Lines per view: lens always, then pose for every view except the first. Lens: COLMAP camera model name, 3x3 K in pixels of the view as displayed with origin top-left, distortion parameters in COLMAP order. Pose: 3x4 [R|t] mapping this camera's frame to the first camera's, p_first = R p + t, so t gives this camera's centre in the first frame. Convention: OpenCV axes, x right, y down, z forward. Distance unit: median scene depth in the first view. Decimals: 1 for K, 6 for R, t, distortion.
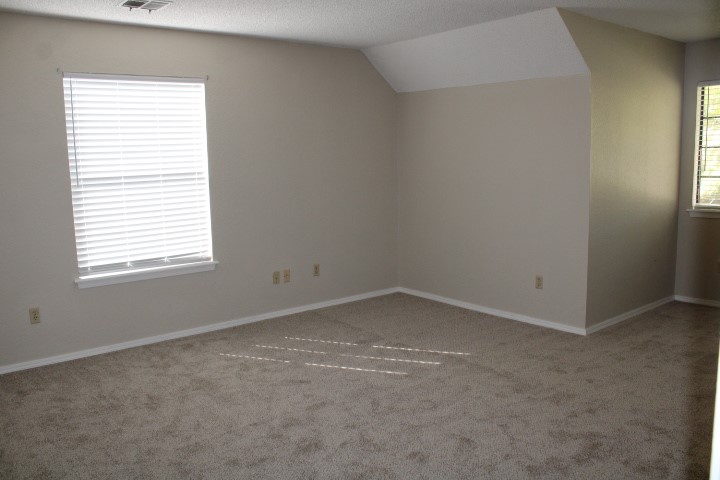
lens RADIAL K [[601.8, 0, 360.2], [0, 601.8, 237.0], [0, 0, 1]] dist [-0.166951, 0.150059]
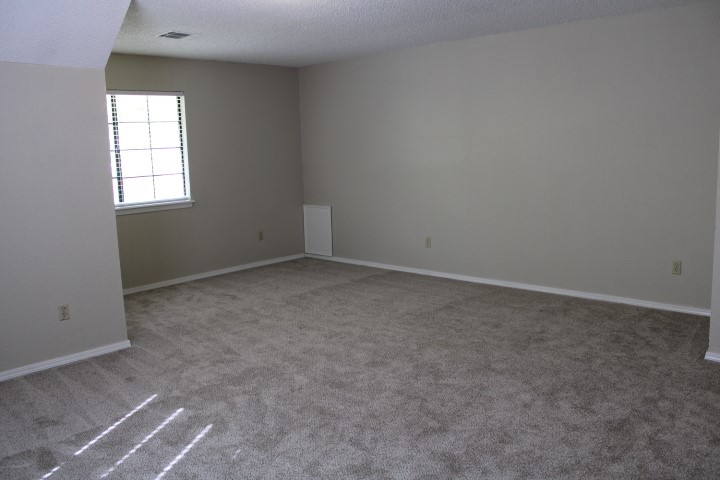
lens RADIAL K [[601.8, 0, 360.2], [0, 601.8, 237.0], [0, 0, 1]] dist [-0.166951, 0.150059]
pose [[-0.121934, -0.120462, 0.985201, -0.631300], [0.167273, 0.975916, 0.140030, -0.083221], [-0.978341, 0.181872, -0.098848, 0.773397]]
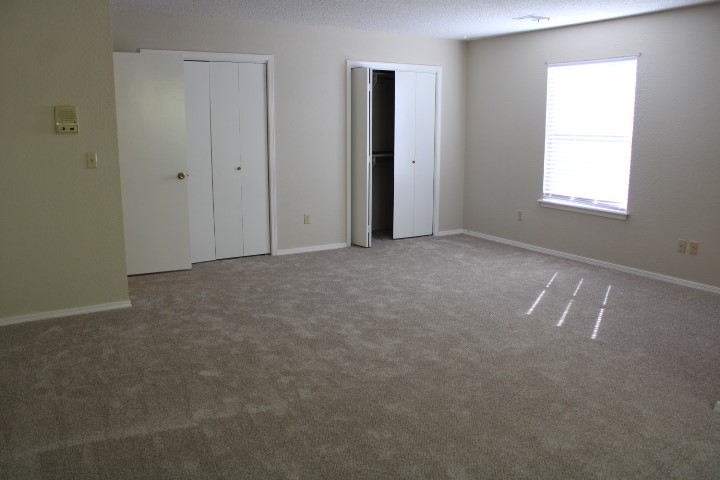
lens RADIAL K [[601.8, 0, 360.2], [0, 601.8, 237.0], [0, 0, 1]] dist [-0.166951, 0.150059]
pose [[-0.123420, 0.209876, -0.969907, 1.116238], [-0.131979, 0.965225, 0.225657, -0.122967], [0.983539, 0.155858, -0.091429, 0.704618]]
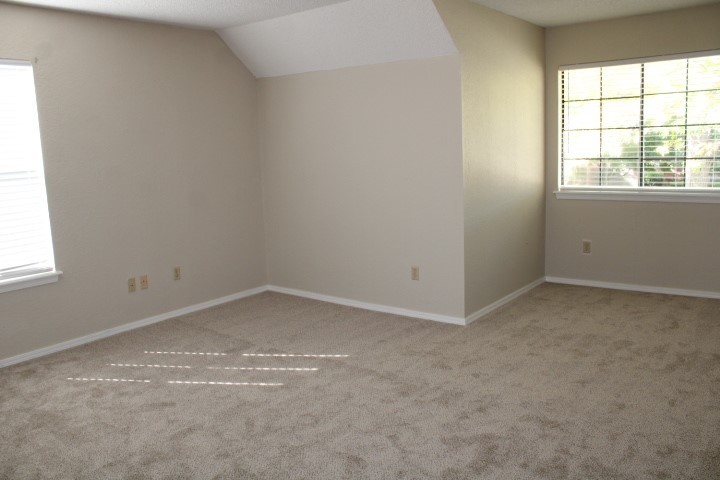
lens RADIAL K [[601.8, 0, 360.2], [0, 601.8, 237.0], [0, 0, 1]] dist [-0.166951, 0.150059]
pose [[0.974489, -0.051263, 0.218500, 0.006441], [0.047563, 0.998622, 0.022164, -0.009268], [-0.219335, -0.011206, 0.975585, 0.082825]]
